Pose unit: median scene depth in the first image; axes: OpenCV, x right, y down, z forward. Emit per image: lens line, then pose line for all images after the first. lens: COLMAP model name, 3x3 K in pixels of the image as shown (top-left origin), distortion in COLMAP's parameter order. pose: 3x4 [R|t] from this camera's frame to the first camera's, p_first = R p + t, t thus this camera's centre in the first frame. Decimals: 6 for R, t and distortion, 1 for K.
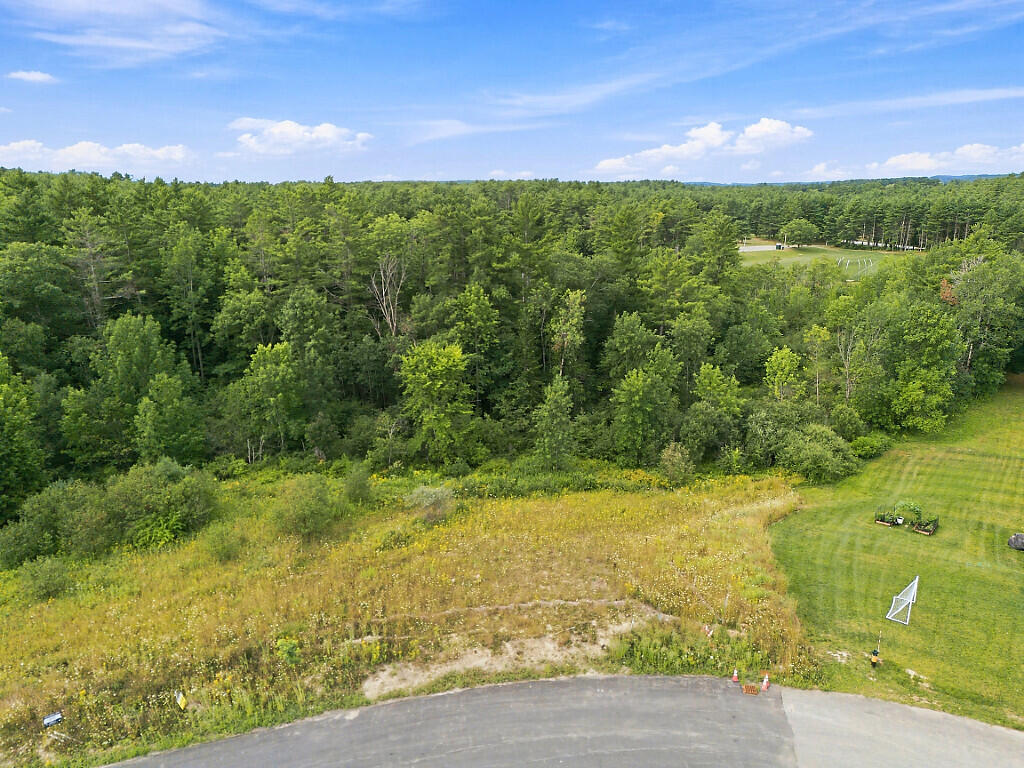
lens RADIAL K [[706.7, 0, 513.8], [0, 706.7, 390.3], [0, 0, 1]] dist [0.078863, -0.075411]
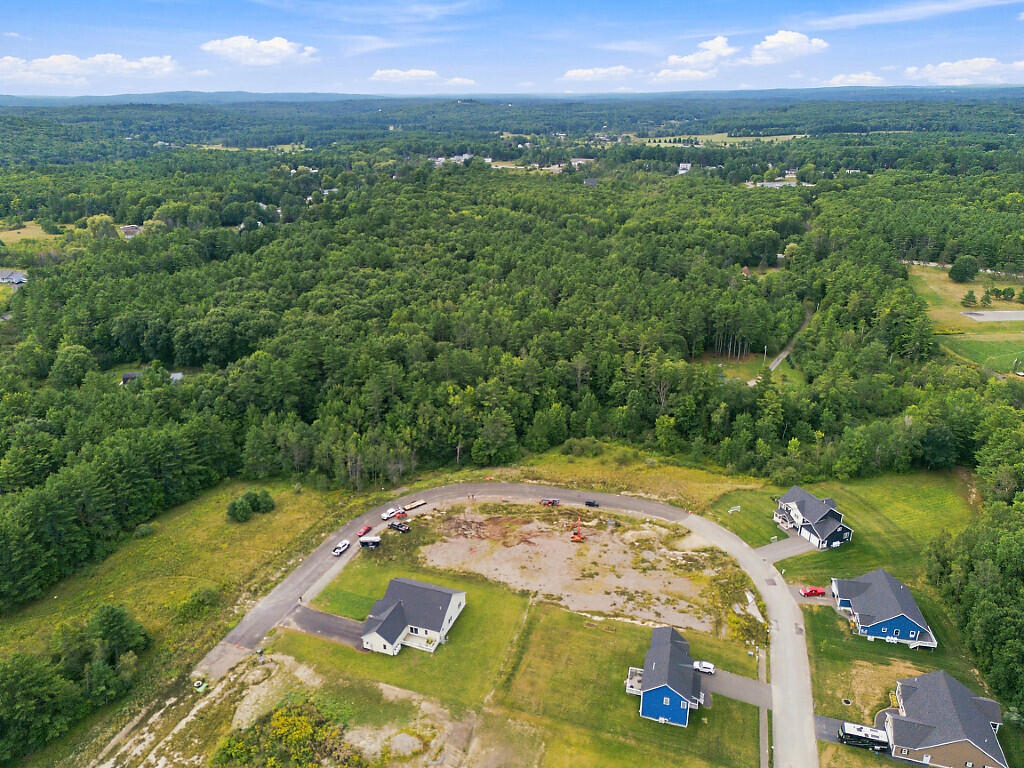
lens RADIAL K [[706.7, 0, 513.8], [0, 706.7, 390.3], [0, 0, 1]] dist [0.078863, -0.075411]
pose [[0.854722, 0.199428, -0.479248, 1.448214], [-0.138078, 0.977340, 0.160440, -1.059716], [0.500384, -0.070959, 0.862891, -3.842277]]
